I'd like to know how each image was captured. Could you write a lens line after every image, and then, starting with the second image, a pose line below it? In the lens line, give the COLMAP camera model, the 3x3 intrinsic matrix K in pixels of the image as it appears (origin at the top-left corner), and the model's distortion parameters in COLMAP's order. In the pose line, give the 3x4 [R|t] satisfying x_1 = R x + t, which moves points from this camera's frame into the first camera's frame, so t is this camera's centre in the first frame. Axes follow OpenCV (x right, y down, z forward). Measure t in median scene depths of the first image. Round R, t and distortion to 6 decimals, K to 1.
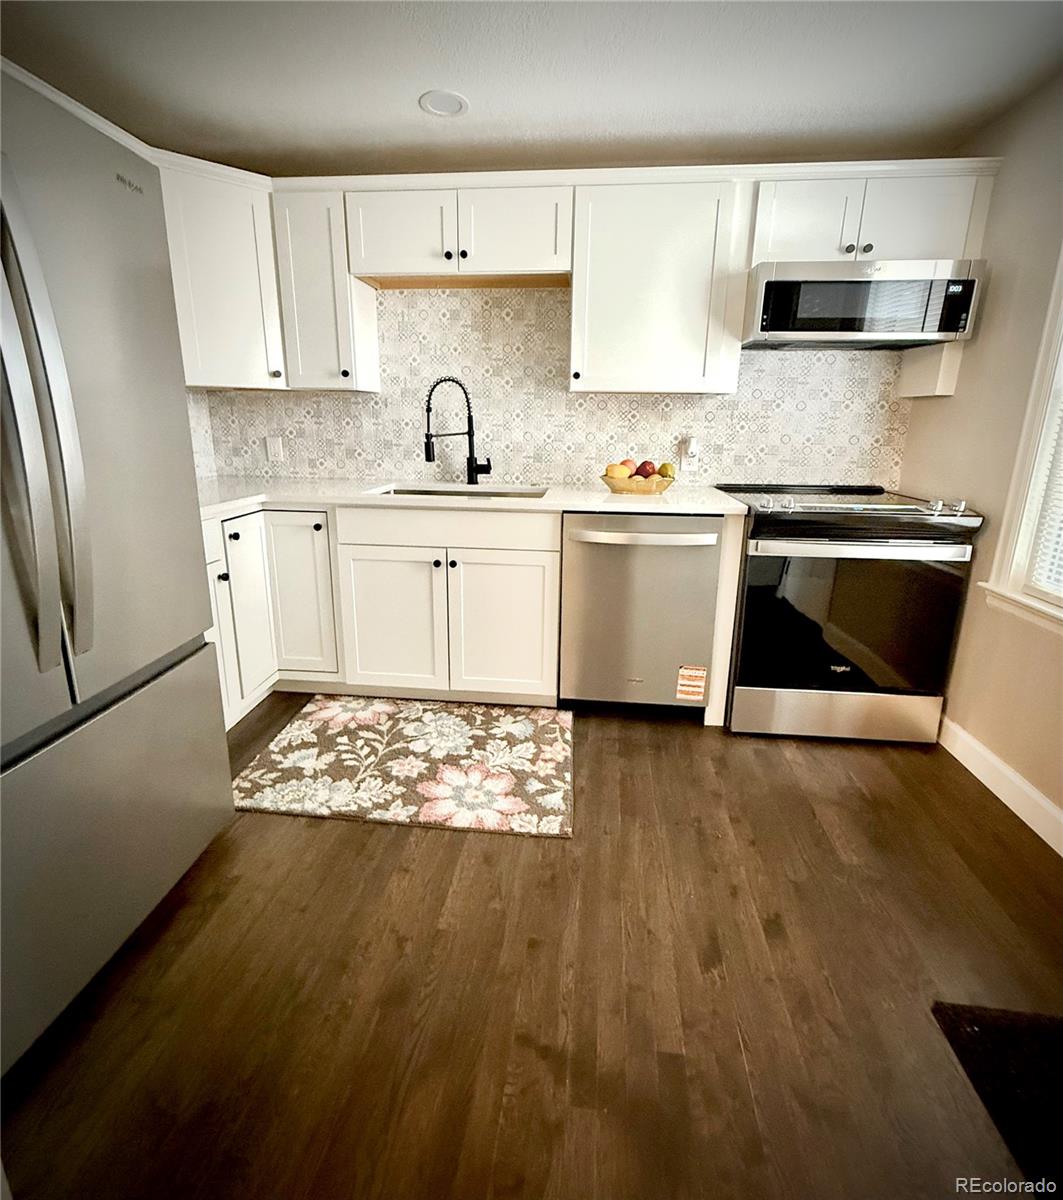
lens RADIAL K [[558.3, 0, 536.1], [0, 558.3, 558.9], [0, 0, 1]] dist [-0.004751, 0.000465]
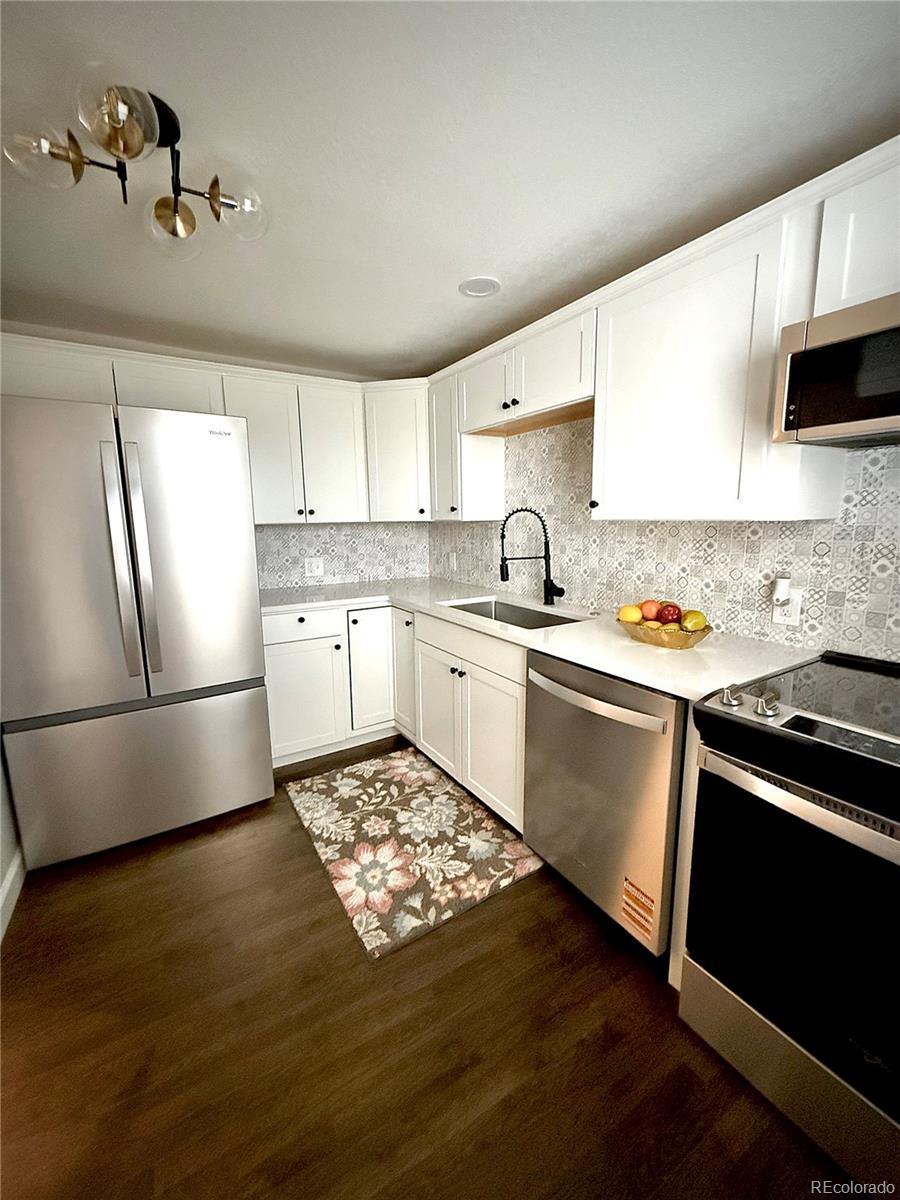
lens RADIAL K [[477.1, 0, 449.5], [0, 477.1, 597.9], [0, 0, 1]] dist [0.003476, -0.000138]
pose [[0.611763, 0.111894, -0.783087, 0.552529], [-0.173856, 0.984759, 0.004891, -0.137487], [0.771699, 0.133153, 0.621893, 0.343328]]
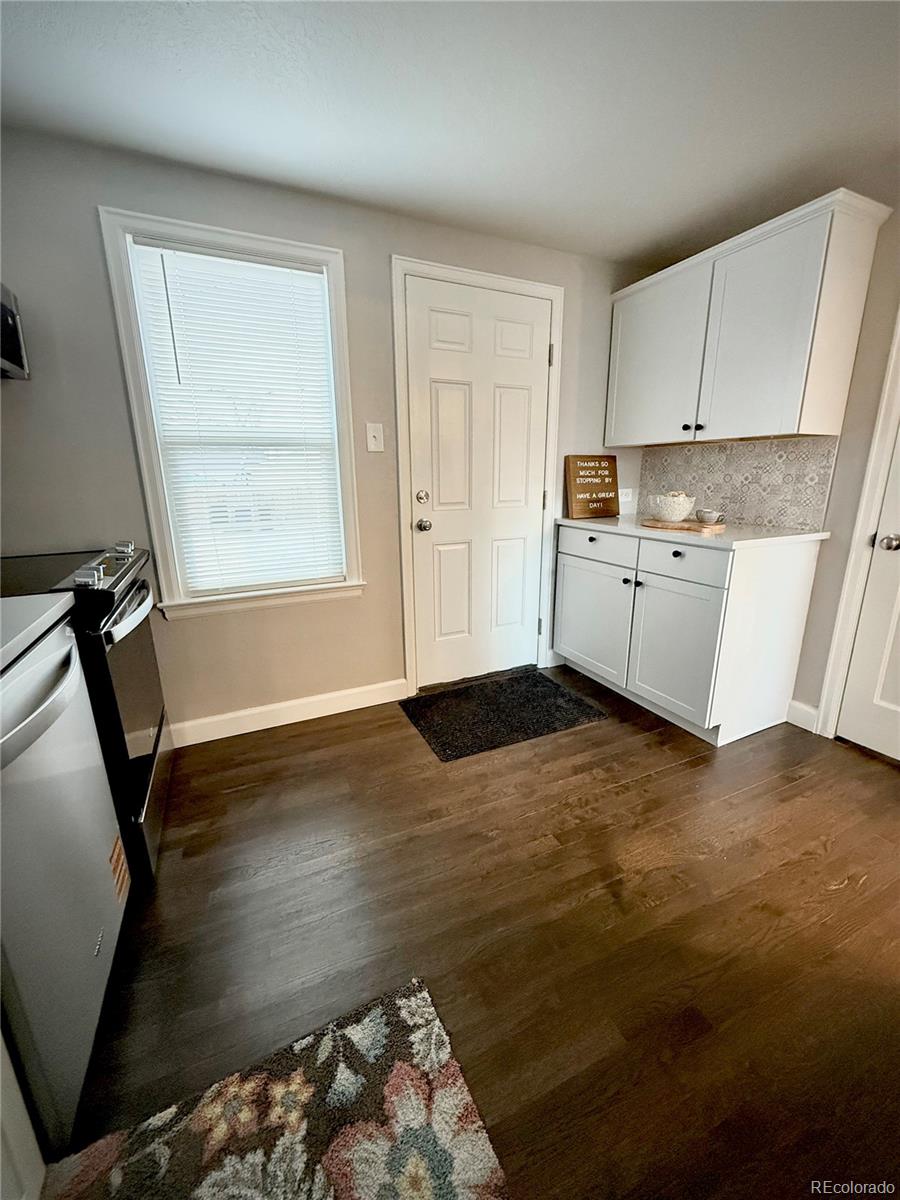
lens RADIAL K [[477.1, 0, 450.2], [0, 477.1, 597.4], [0, 0, 1]] dist [0.003476, -0.000138]
pose [[-0.515095, -0.221904, 0.827911, -0.299298], [0.206393, 0.905375, 0.371077, -0.183081], [-0.831913, 0.362014, -0.420555, 0.766850]]
